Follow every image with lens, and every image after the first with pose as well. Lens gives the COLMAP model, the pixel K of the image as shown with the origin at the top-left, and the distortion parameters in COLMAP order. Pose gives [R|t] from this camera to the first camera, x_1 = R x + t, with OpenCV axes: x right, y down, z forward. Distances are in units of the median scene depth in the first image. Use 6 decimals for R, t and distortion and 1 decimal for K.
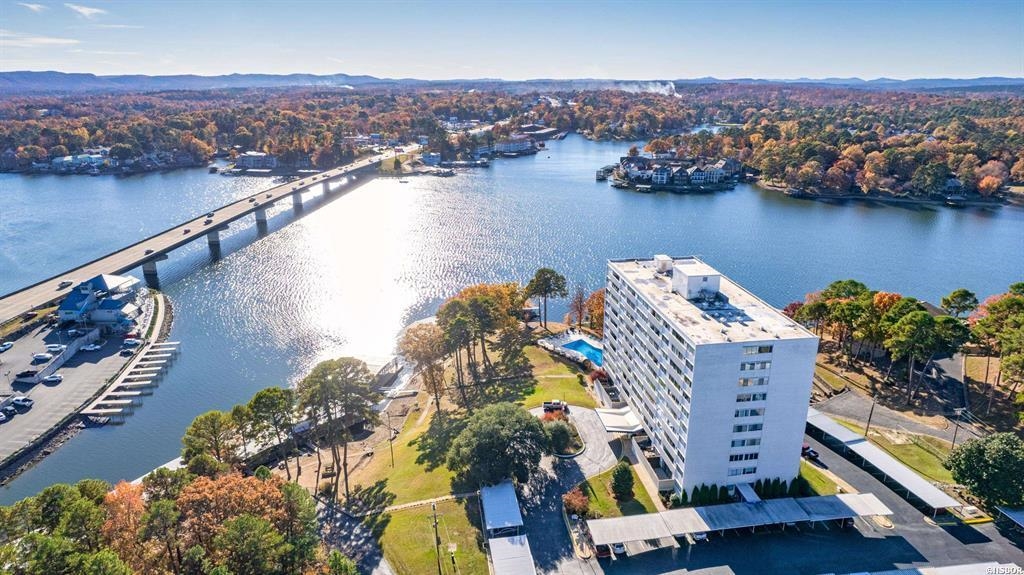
lens RADIAL K [[649.9, 0, 513.6], [0, 649.9, 293.7], [0, 0, 1]] dist [-0.055762, 0.035556]
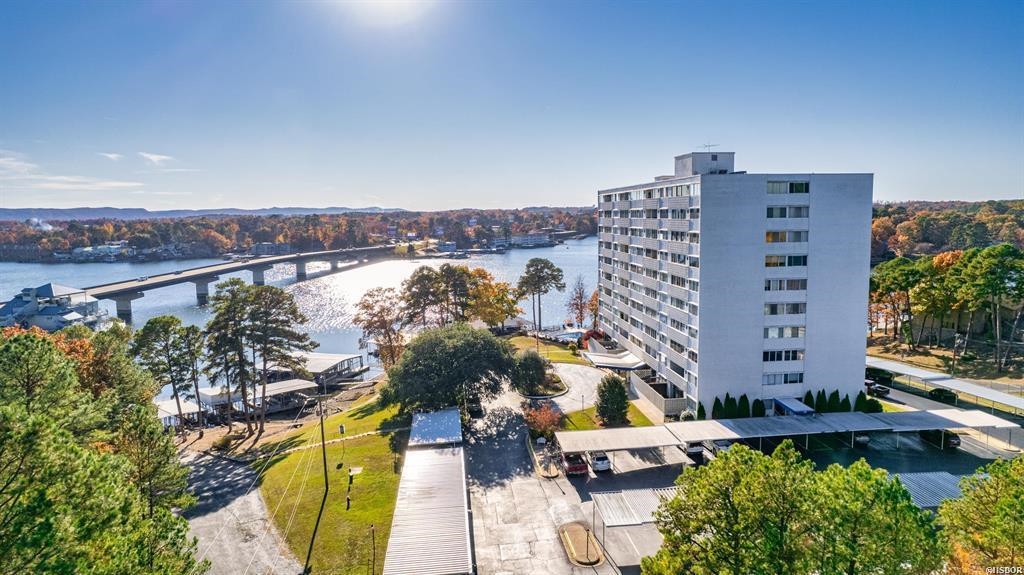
lens RADIAL K [[649.9, 0, 512.8], [0, 649.9, 294.2], [0, 0, 1]] dist [-0.055762, 0.035556]
pose [[0.999020, -0.010030, -0.043111, 0.074398], [0.001366, 0.980507, -0.196482, 0.256004], [0.044241, 0.196230, 0.979559, 0.226399]]
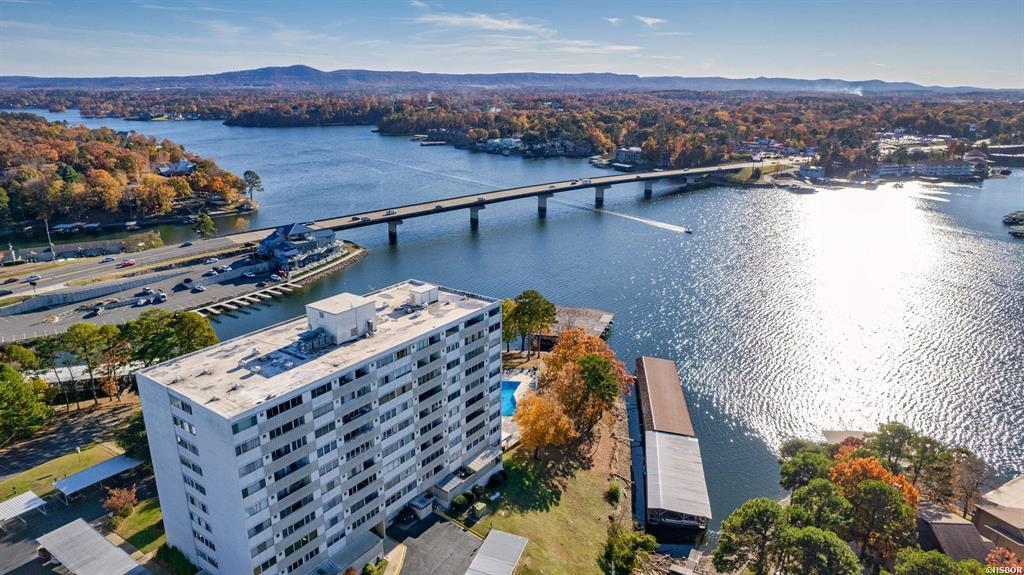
lens RADIAL K [[649.9, 0, 511.2], [0, 649.9, 280.8], [0, 0, 1]] dist [-0.055762, 0.035556]
pose [[0.737659, 0.203880, -0.643655, 0.754054], [-0.219052, 0.974019, 0.057480, -0.125233], [0.638651, 0.098593, 0.763154, 0.432318]]
